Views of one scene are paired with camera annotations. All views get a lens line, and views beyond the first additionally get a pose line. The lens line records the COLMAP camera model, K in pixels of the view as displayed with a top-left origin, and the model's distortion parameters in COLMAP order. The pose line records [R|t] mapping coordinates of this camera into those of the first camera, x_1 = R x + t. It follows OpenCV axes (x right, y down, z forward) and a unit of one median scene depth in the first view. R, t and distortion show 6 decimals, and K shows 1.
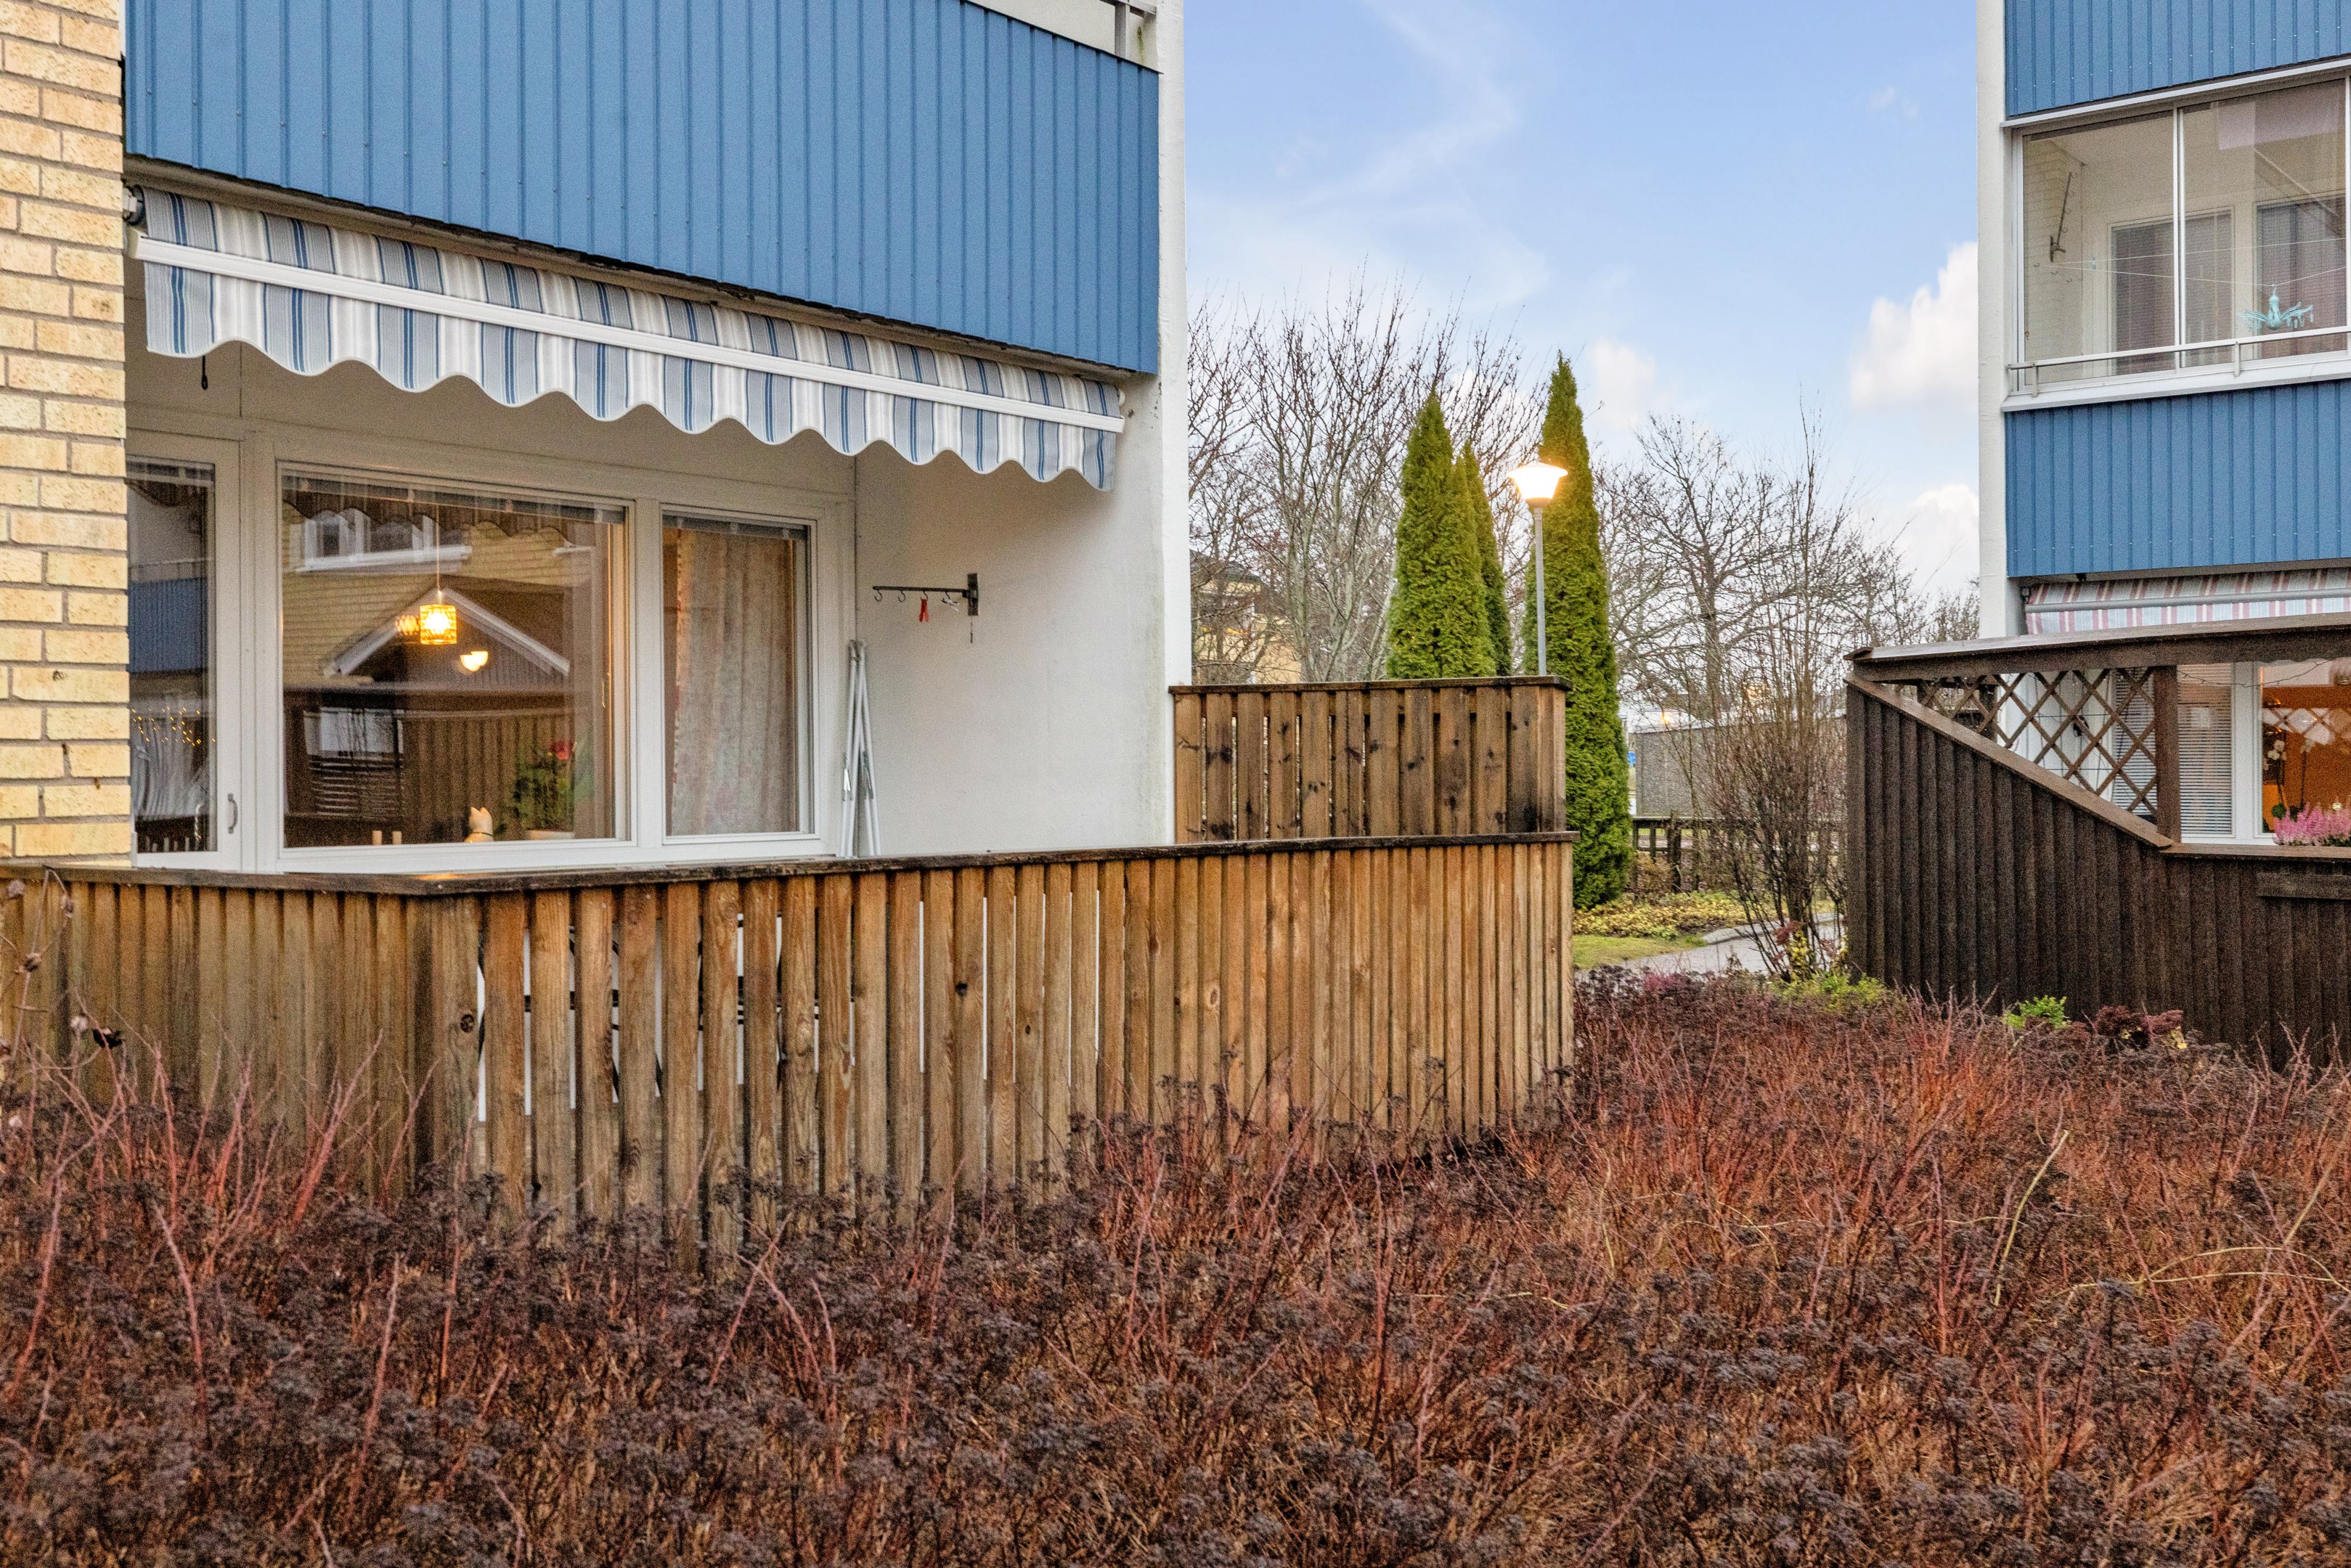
lens RADIAL K [[2247.1, 0, 1187.0], [0, 2247.1, 783.0], [0, 0, 1]] dist [0.003861, -0.004057]
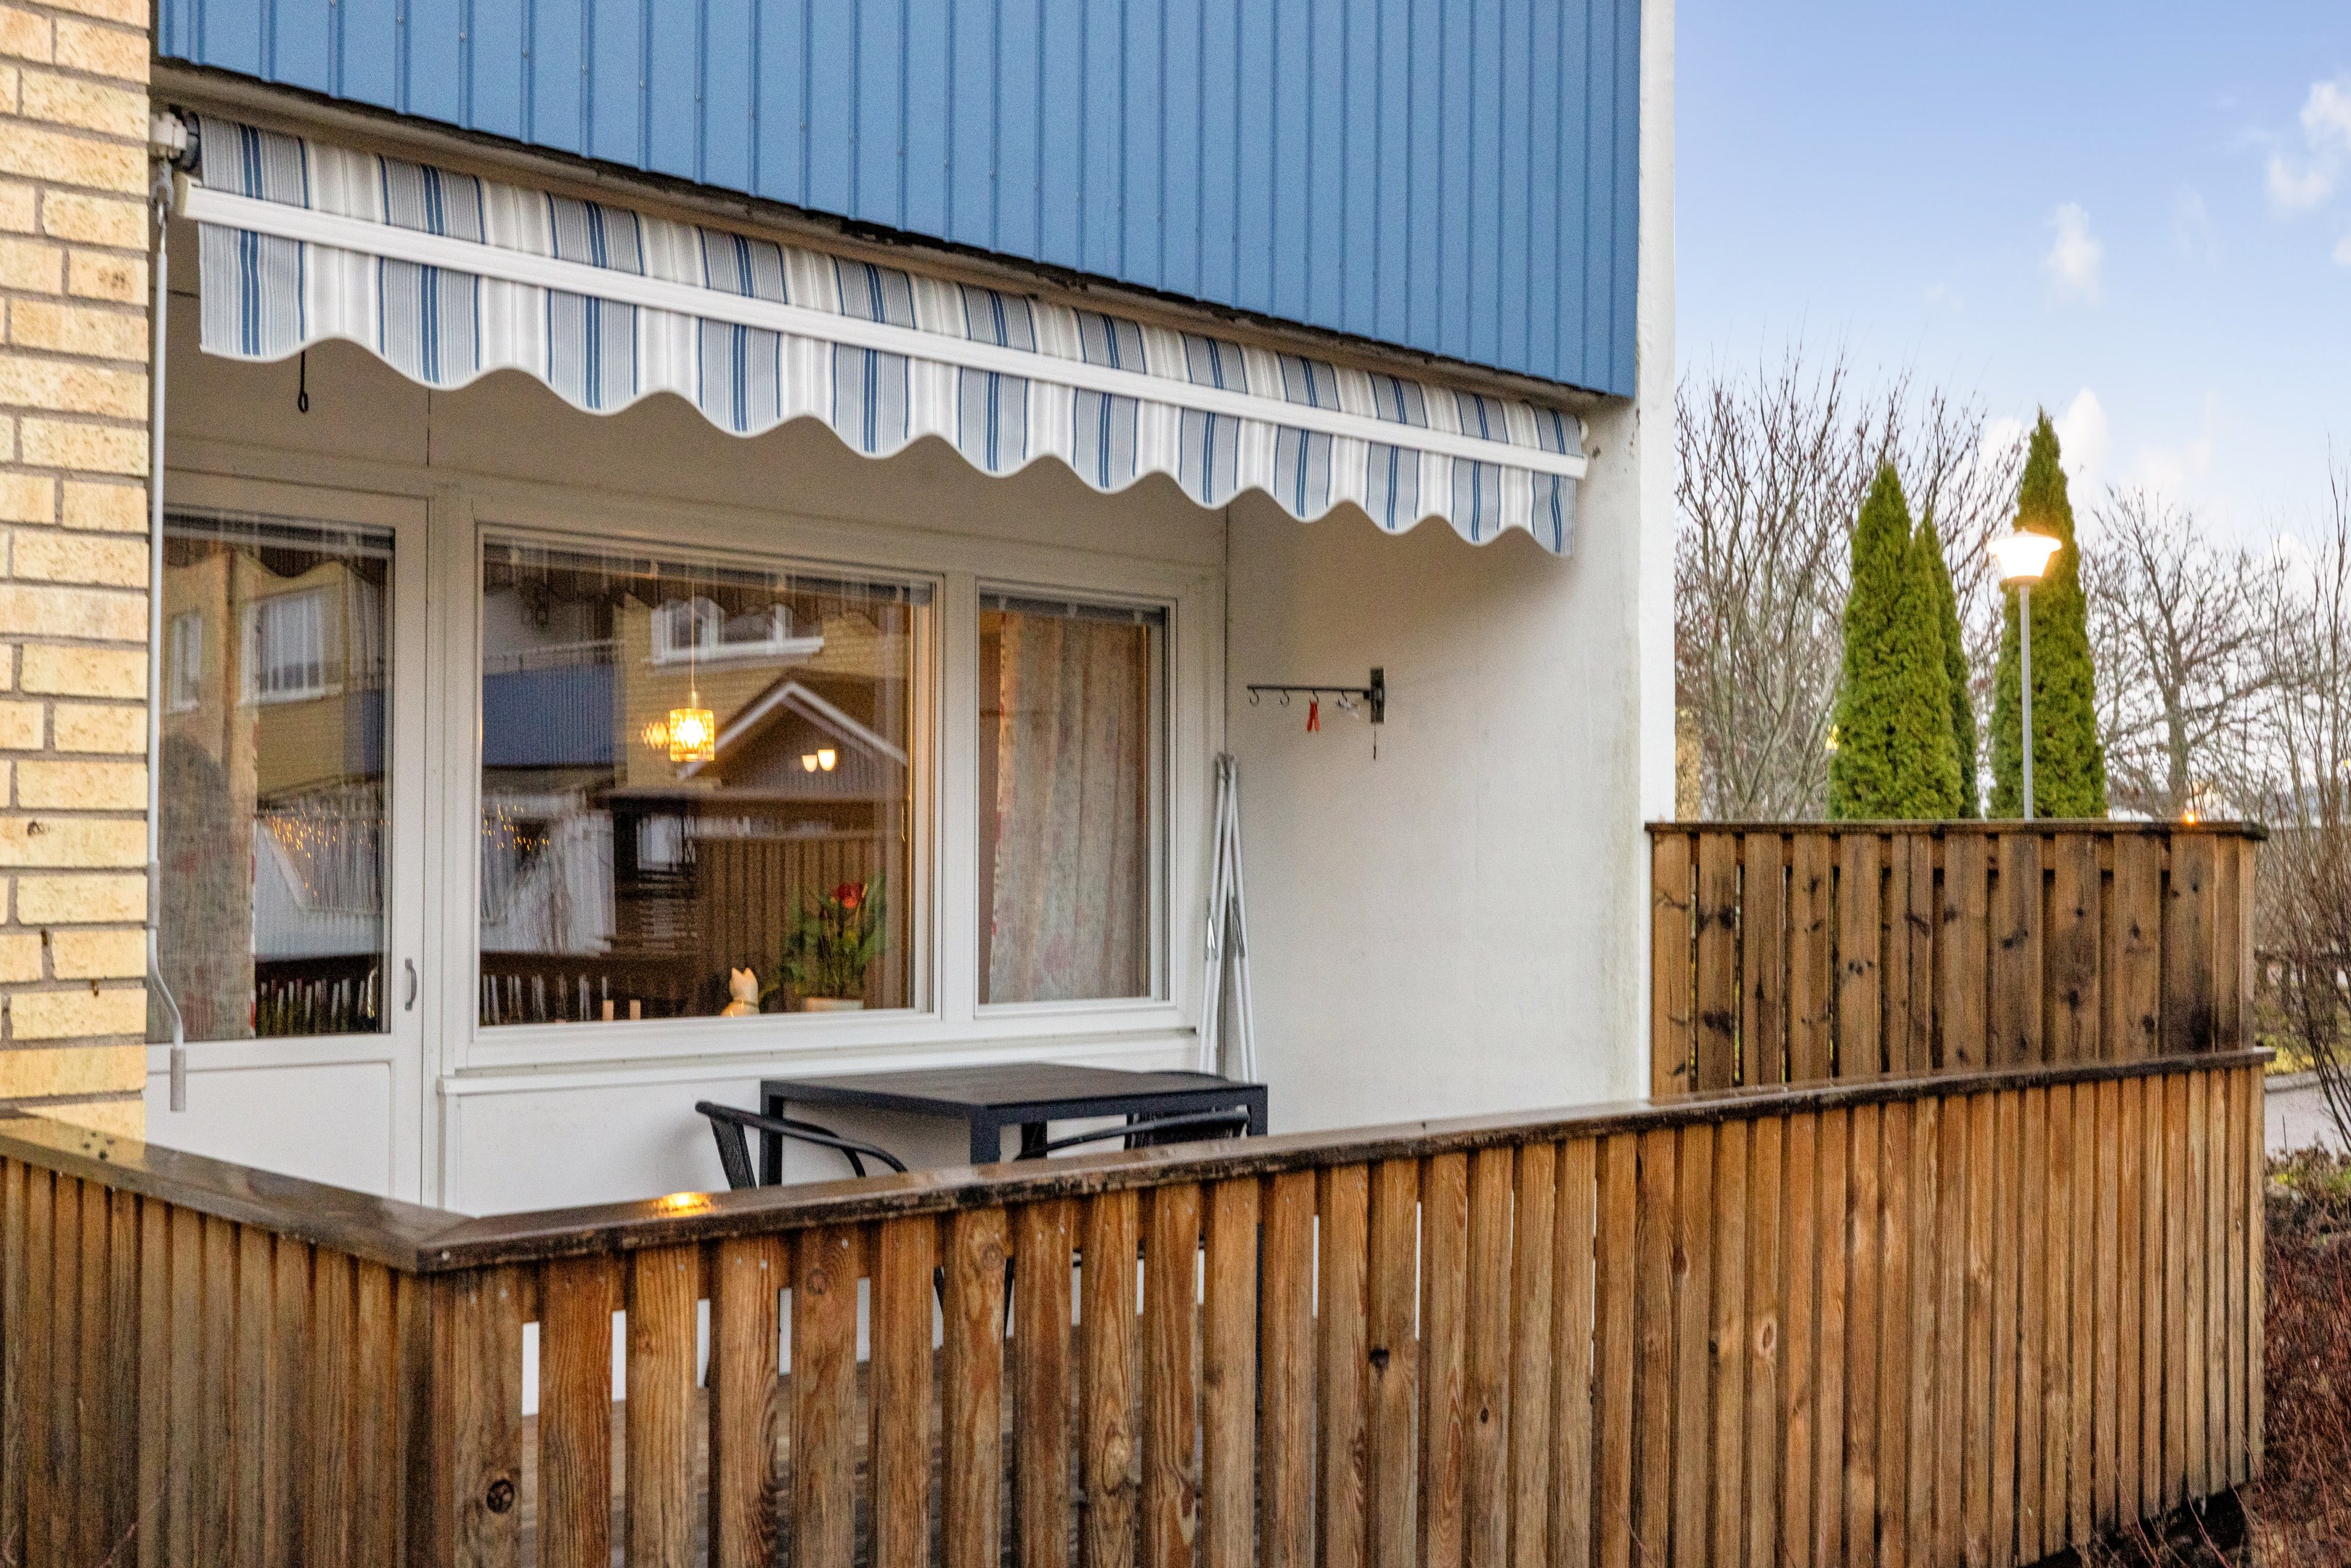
lens RADIAL K [[2247.1, 0, 1187.0], [0, 2247.1, 783.0], [0, 0, 1]] dist [0.003861, -0.004057]
pose [[0.986133, 0.007488, -0.165789, -0.039124], [-0.013915, 0.999195, -0.037633, -0.029938], [0.165374, 0.039418, 0.985443, 0.290450]]
